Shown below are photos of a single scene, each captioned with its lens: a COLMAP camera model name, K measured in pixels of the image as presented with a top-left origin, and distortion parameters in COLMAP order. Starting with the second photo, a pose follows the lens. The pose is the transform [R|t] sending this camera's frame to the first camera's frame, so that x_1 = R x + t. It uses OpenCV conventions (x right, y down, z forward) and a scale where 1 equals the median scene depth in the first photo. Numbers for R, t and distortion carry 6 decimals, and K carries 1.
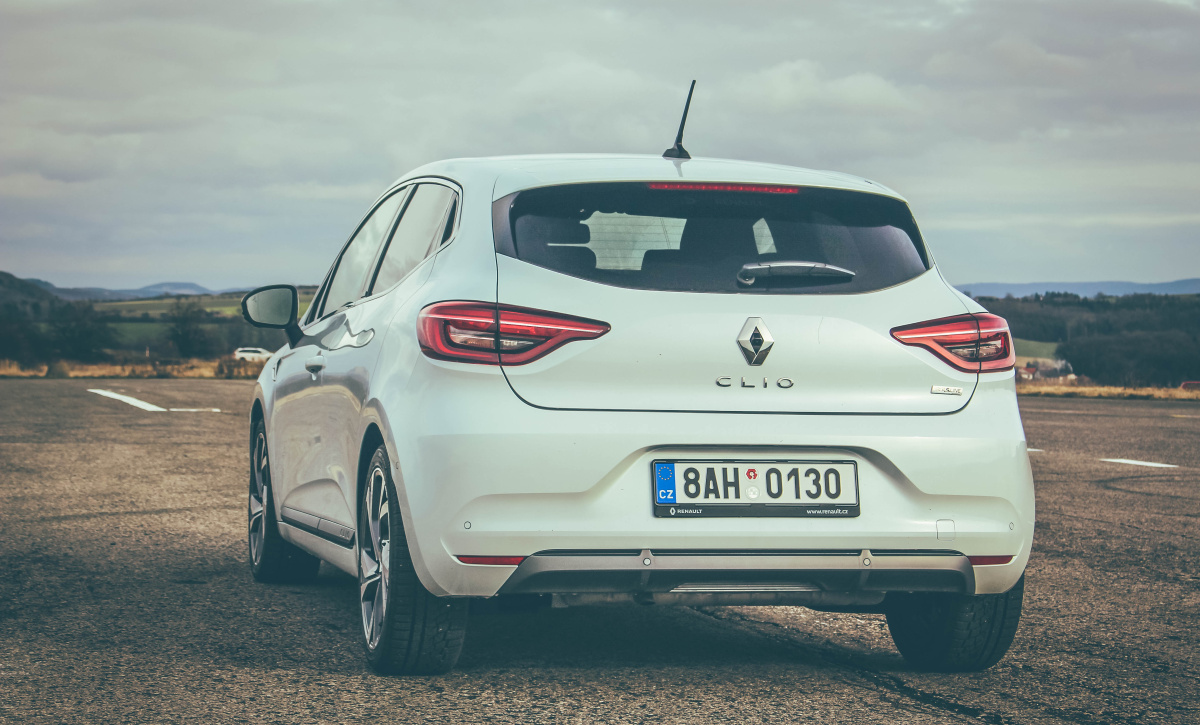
lens RADIAL K [[2861.8, 0, 599.0], [0, 2861.8, 366.1], [0, 0, 1]] dist [0.084446, 0.000000]
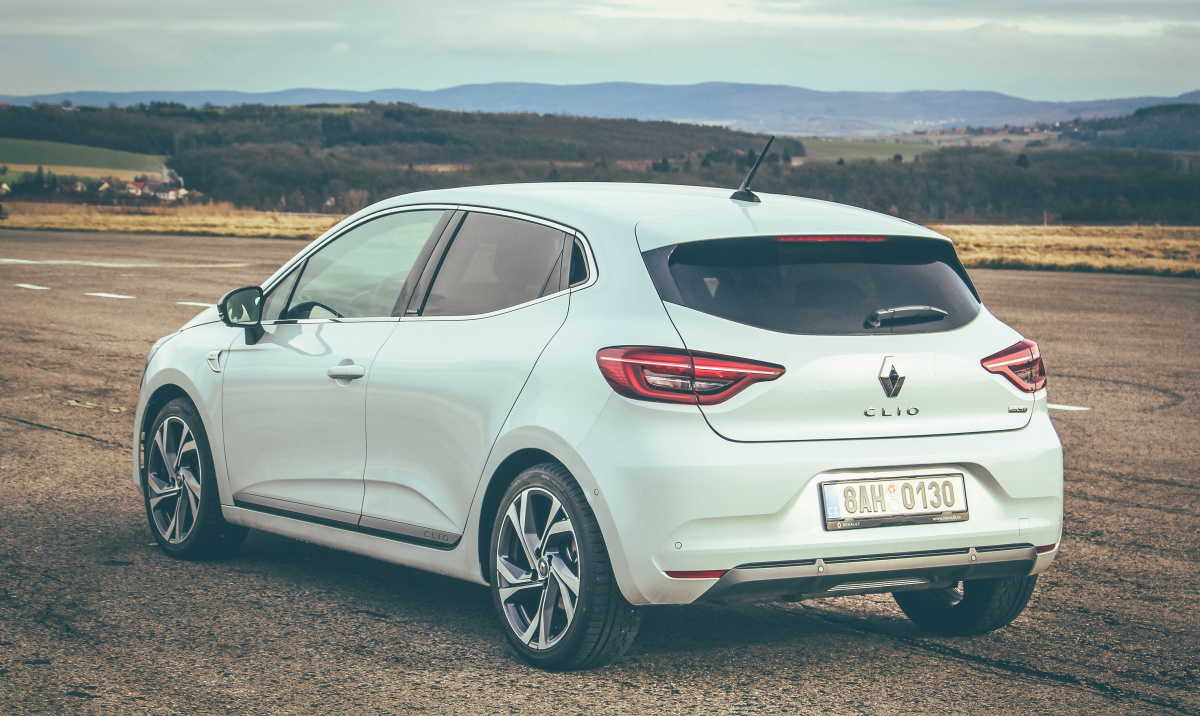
lens RADIAL K [[3041.5, 0, 600.6], [0, 3041.5, 354.0], [0, 0, 1]] dist [0.104294, 0.000000]
pose [[0.946912, -0.024208, 0.320581, -0.452560], [0.003909, 0.997954, 0.063814, -0.096720], [-0.321470, -0.059173, 0.945069, -0.141411]]
